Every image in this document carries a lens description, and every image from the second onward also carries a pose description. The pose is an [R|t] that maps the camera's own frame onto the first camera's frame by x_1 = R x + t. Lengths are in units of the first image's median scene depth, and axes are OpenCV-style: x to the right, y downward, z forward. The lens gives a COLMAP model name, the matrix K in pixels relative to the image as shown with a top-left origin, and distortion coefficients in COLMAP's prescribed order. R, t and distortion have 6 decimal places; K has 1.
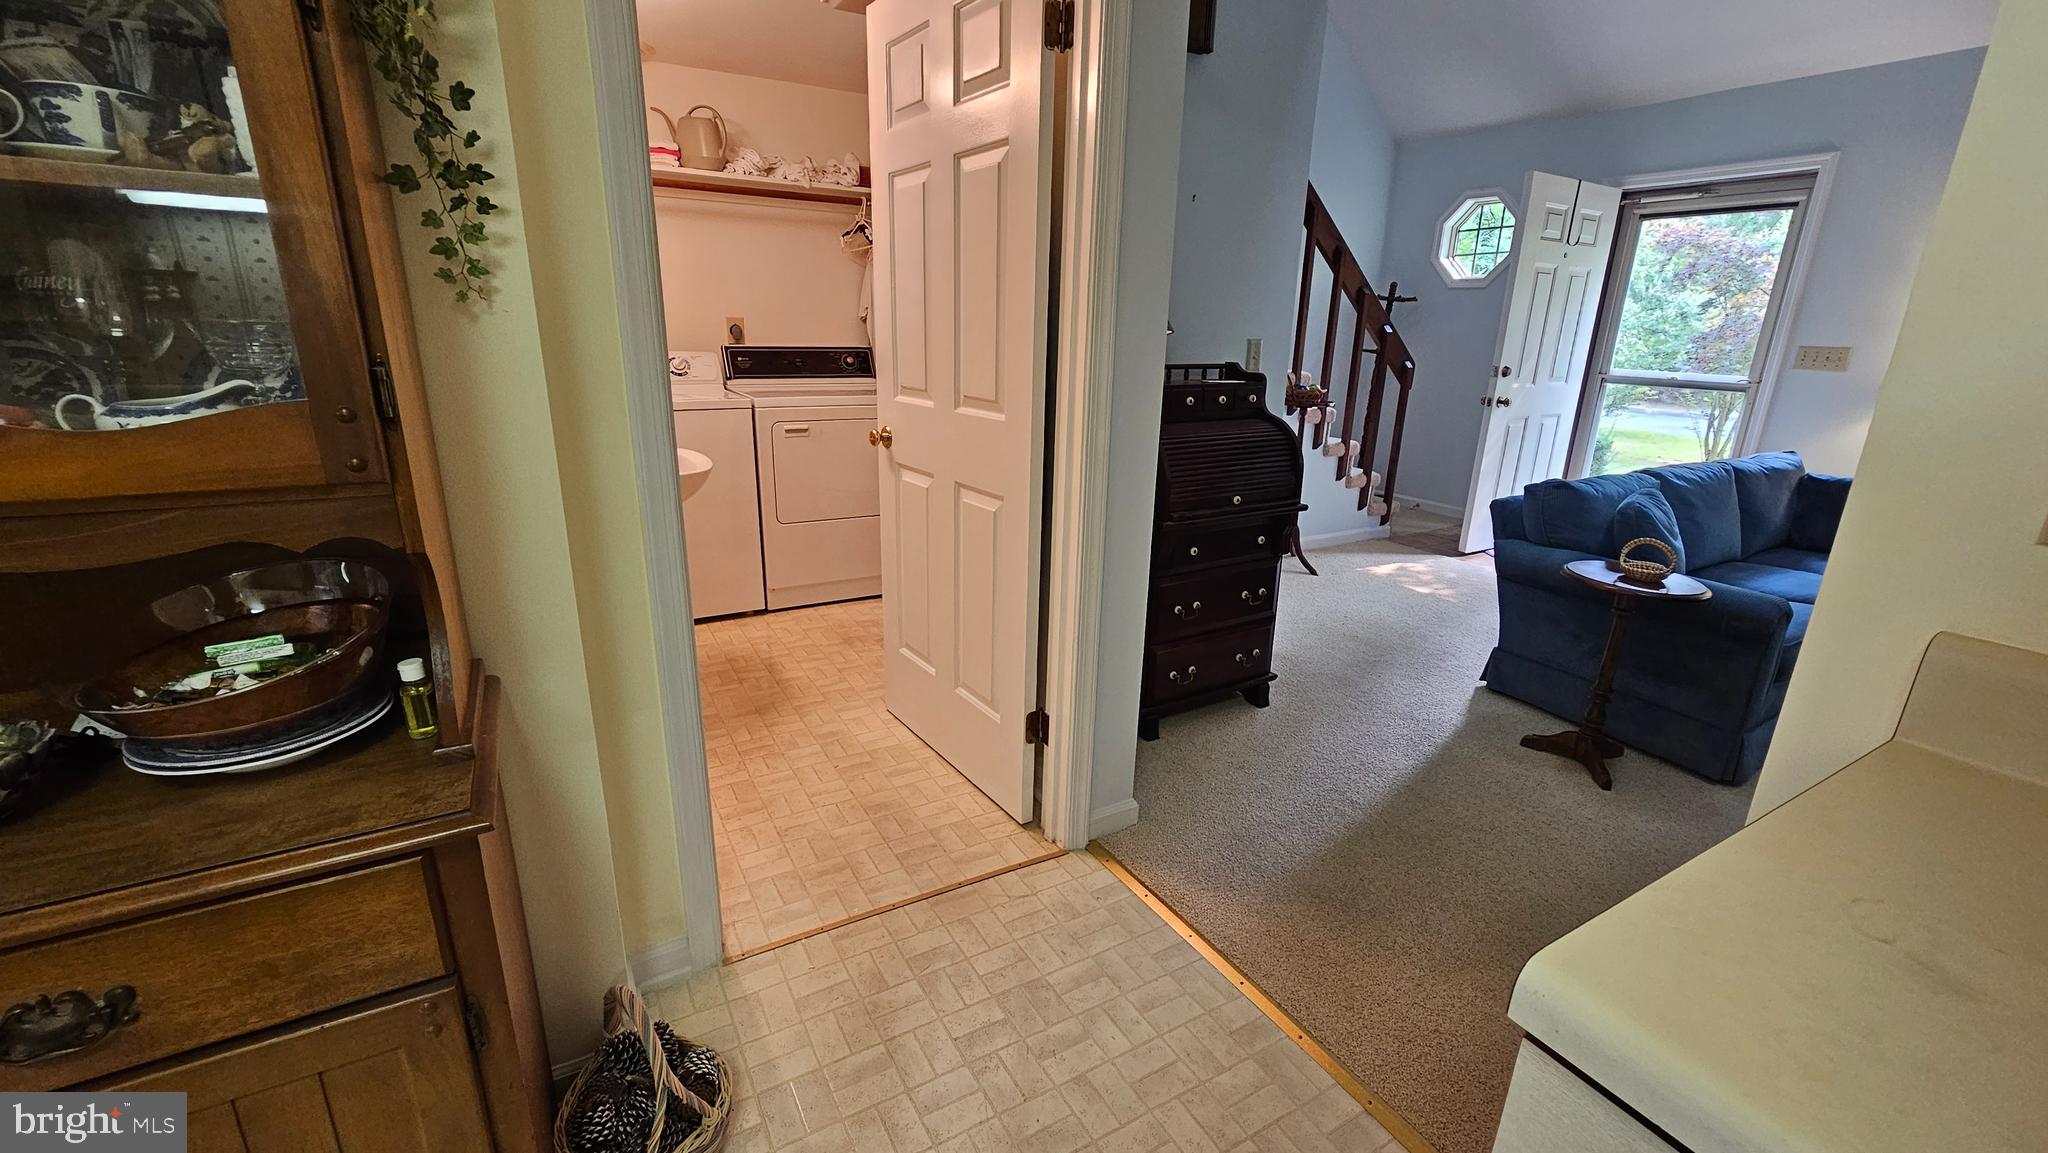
lens RADIAL K [[838.2, 0, 1030.4], [0, 838.2, 582.2], [0, 0, 1]] dist [-0.004203, 0.000676]
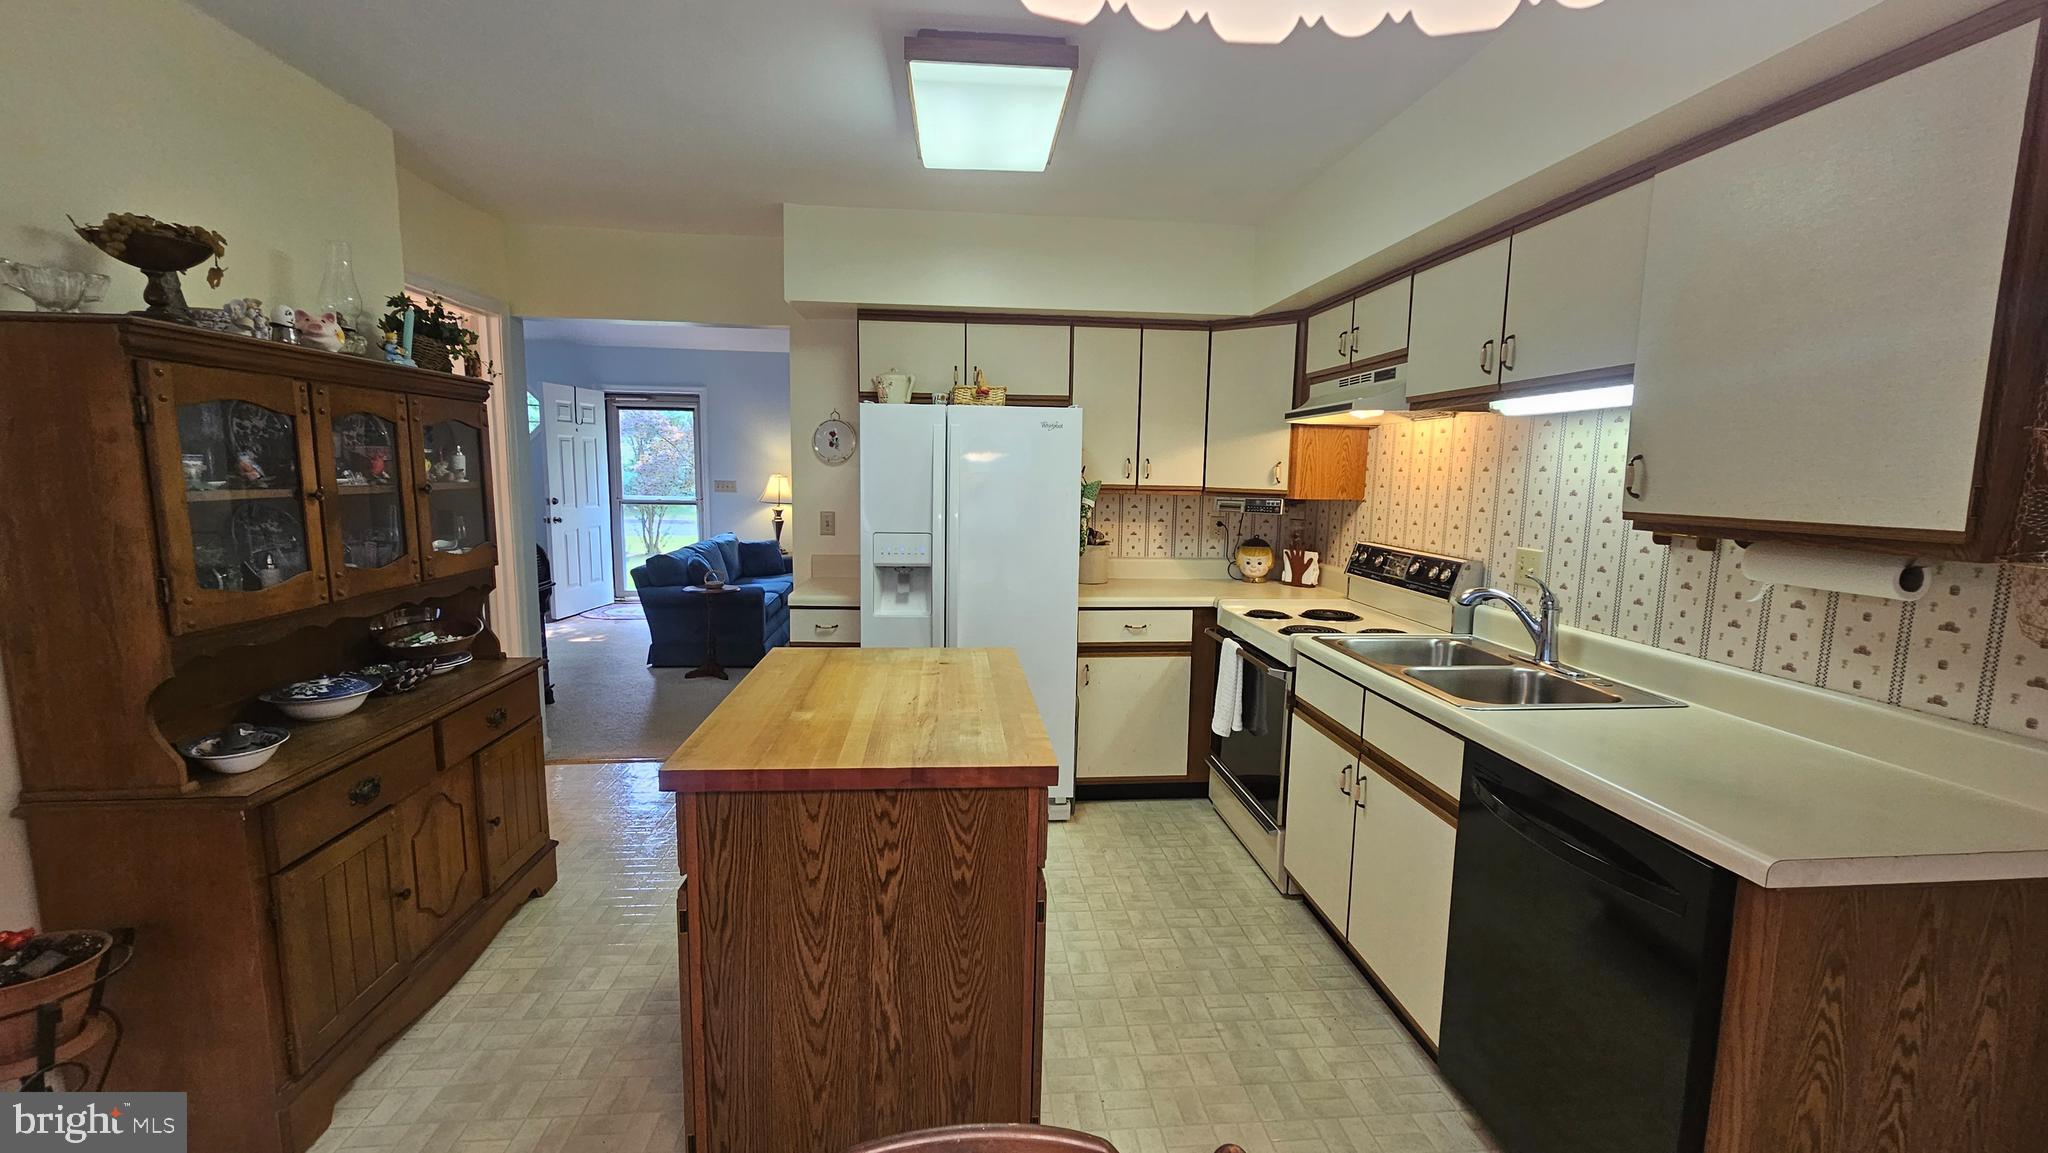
lens RADIAL K [[838.2, 0, 1030.4], [0, 838.2, 582.2], [0, 0, 1]] dist [-0.004203, 0.000676]
pose [[0.417374, -0.139876, 0.897905, -0.798548], [0.259300, 0.965335, 0.029850, 0.110626], [-0.870955, 0.220368, 0.439176, -0.637034]]
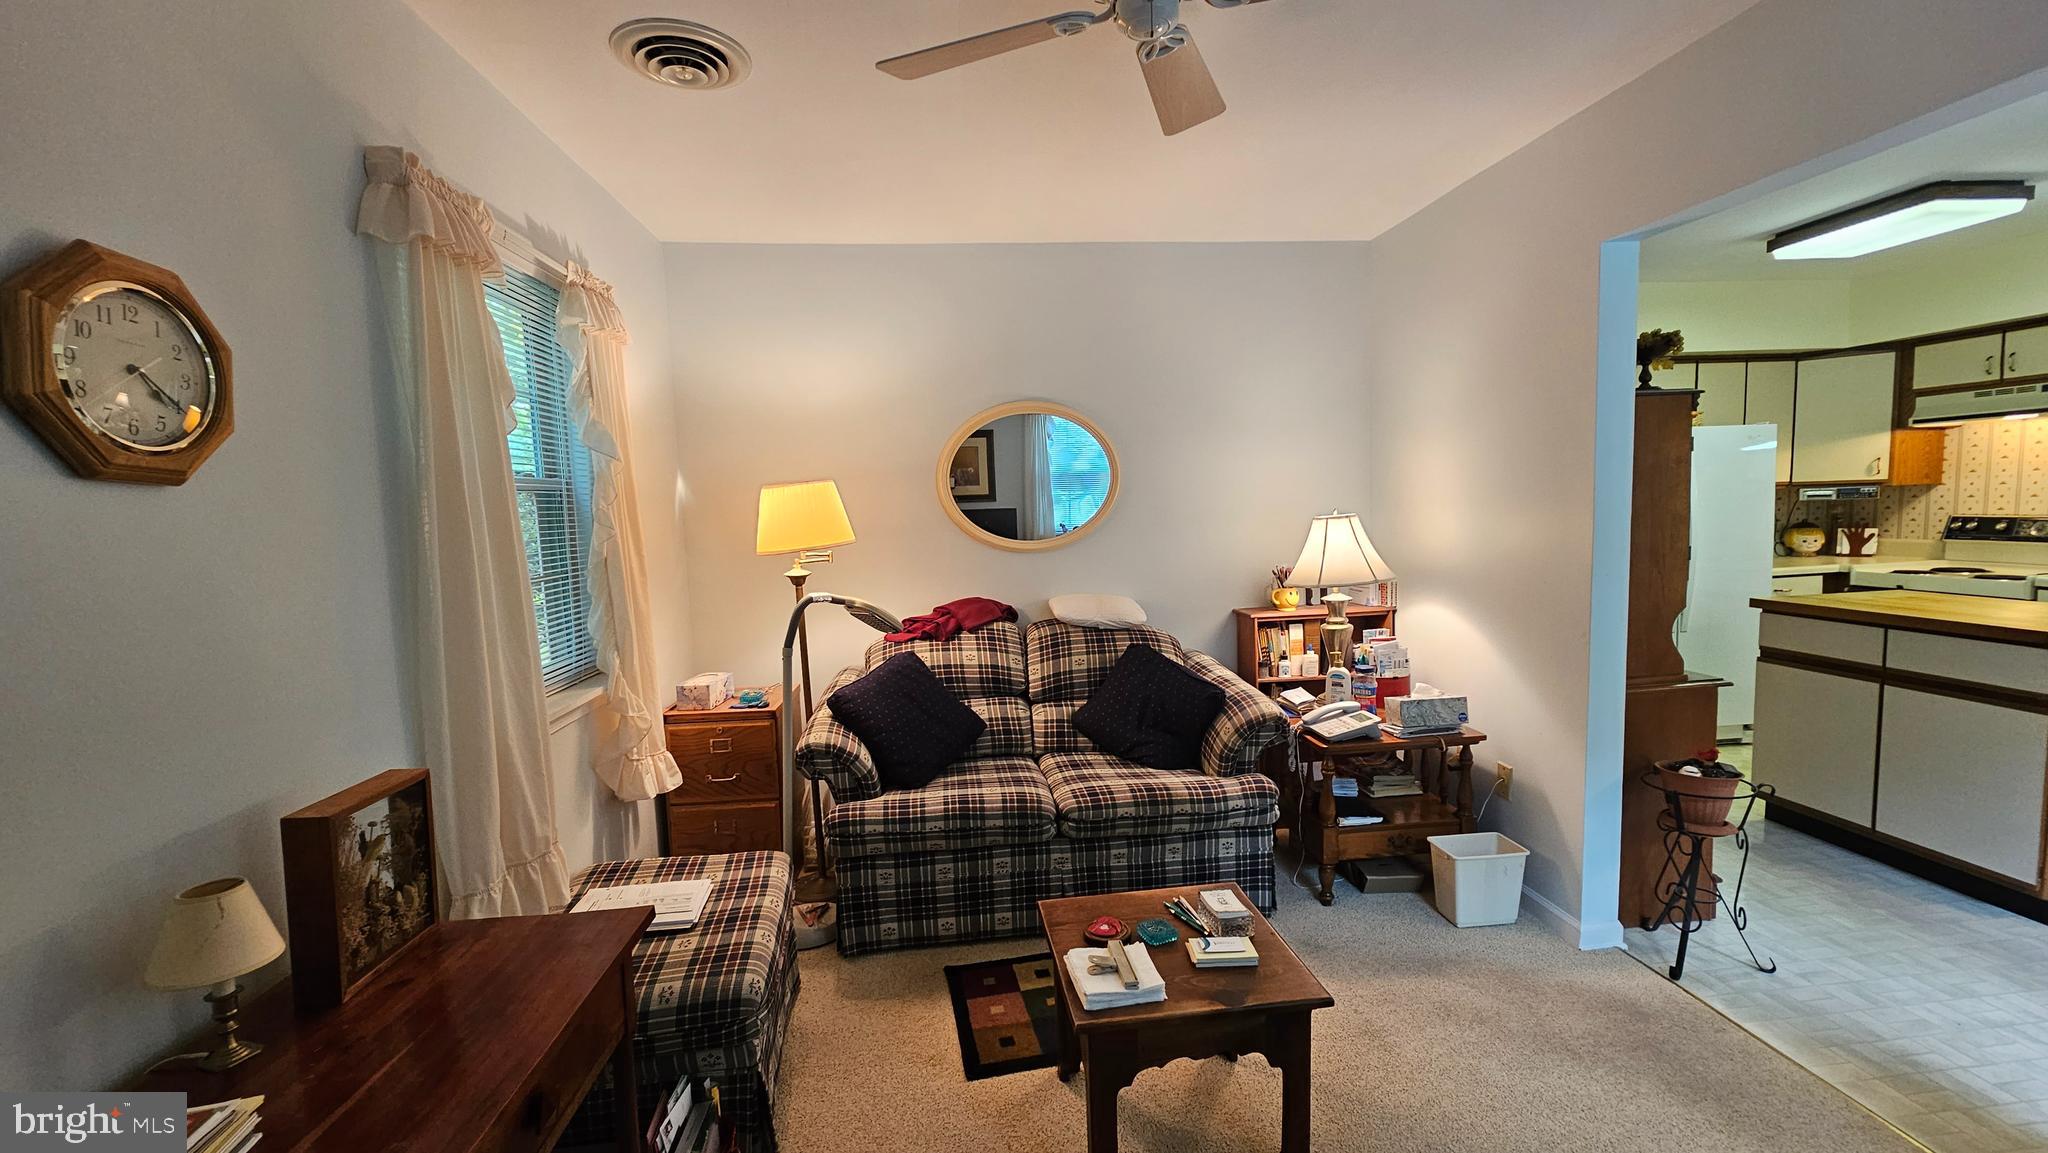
lens RADIAL K [[838.2, 0, 1030.4], [0, 838.2, 582.2], [0, 0, 1]] dist [-0.004203, 0.000676]
pose [[0.414425, -0.126632, 0.901230, -1.621393], [0.313610, 0.949490, -0.010798, -0.183033], [-0.854342, 0.287110, 0.433206, 0.275571]]
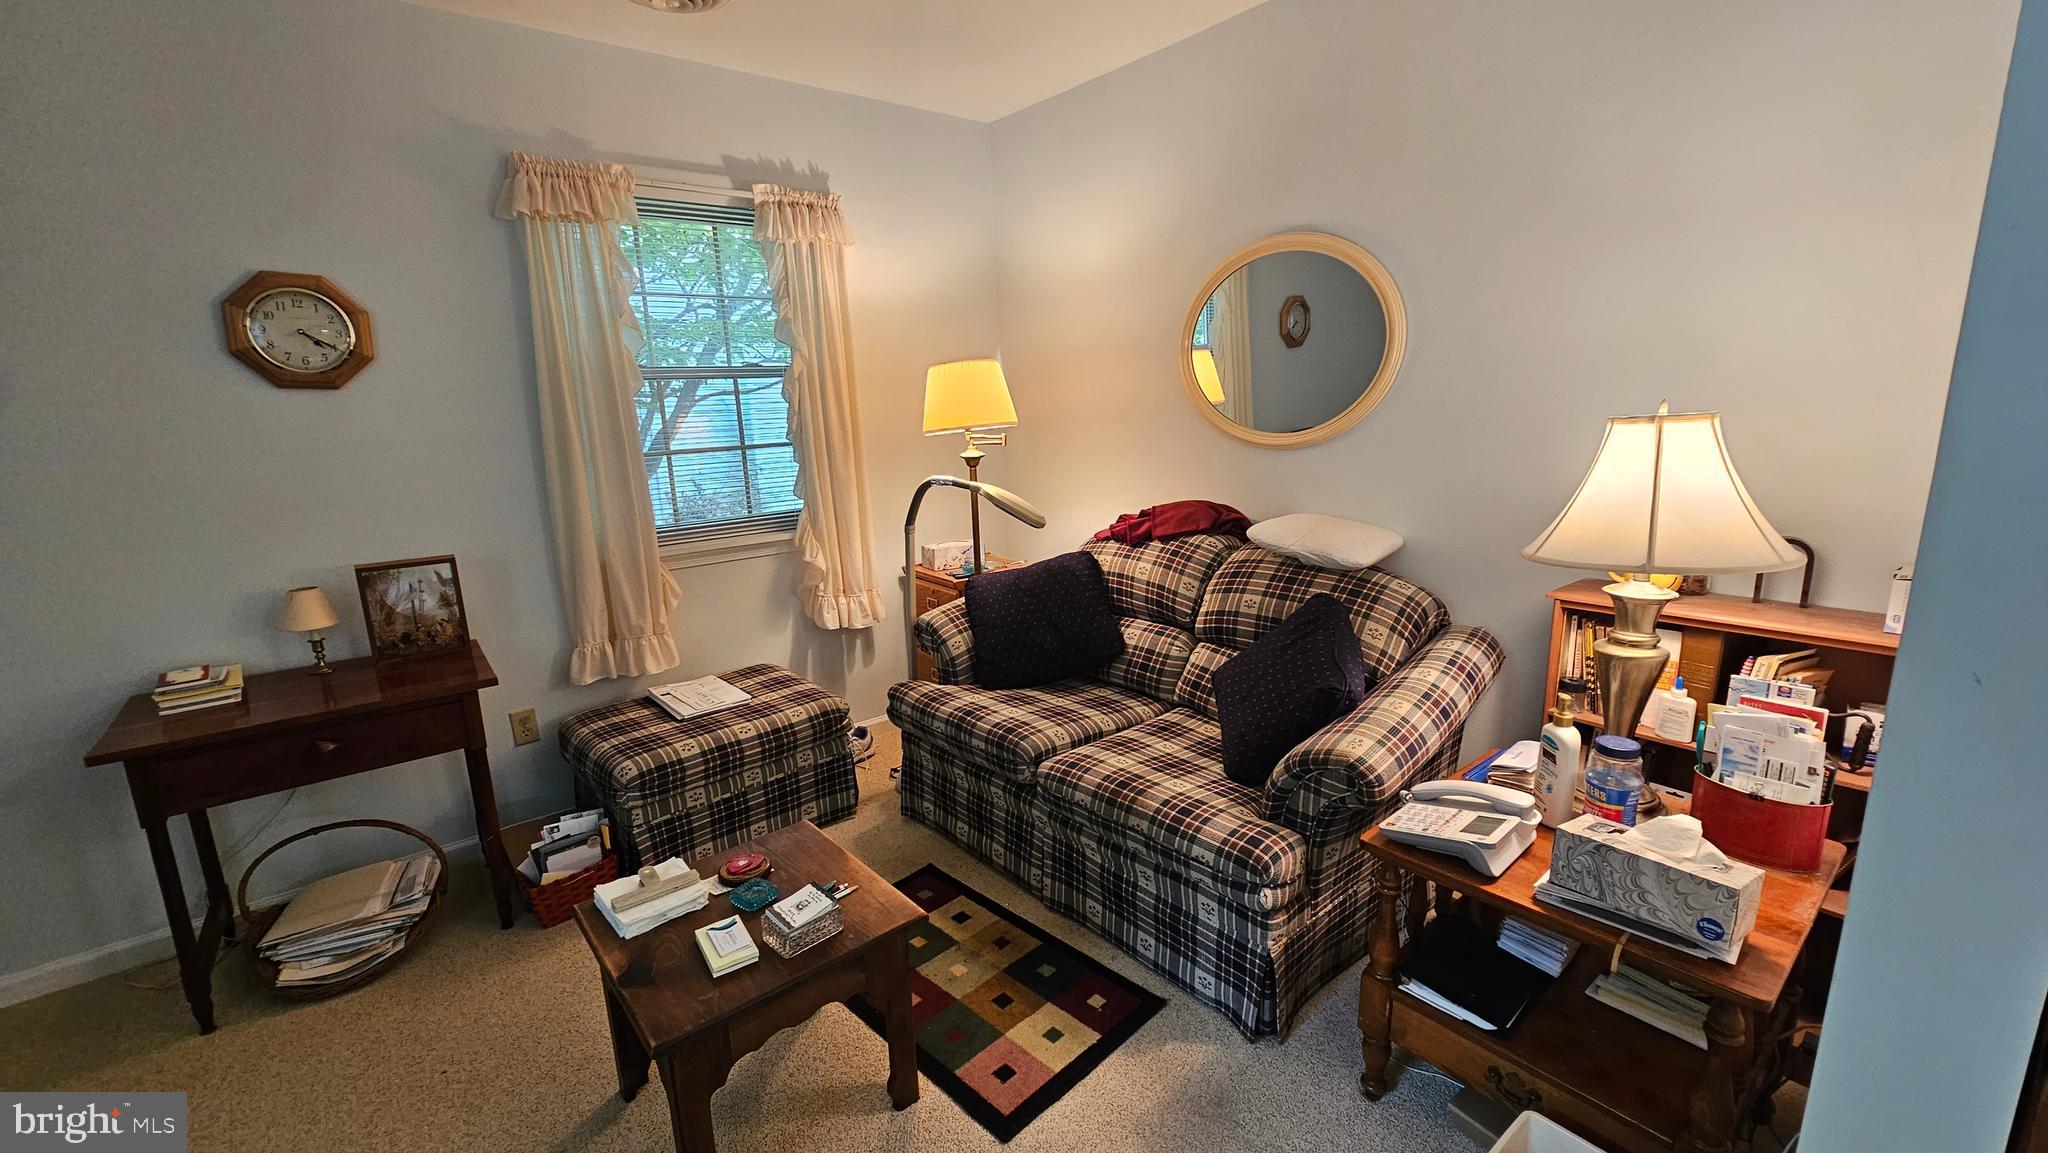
lens RADIAL K [[838.2, 0, 1030.4], [0, 838.2, 582.2], [0, 0, 1]] dist [-0.004203, 0.000676]
pose [[0.986136, -0.093166, 0.137318, -0.911578], [0.104311, 0.991612, -0.076319, -0.052755], [-0.129056, 0.089585, 0.987582, -0.053428]]
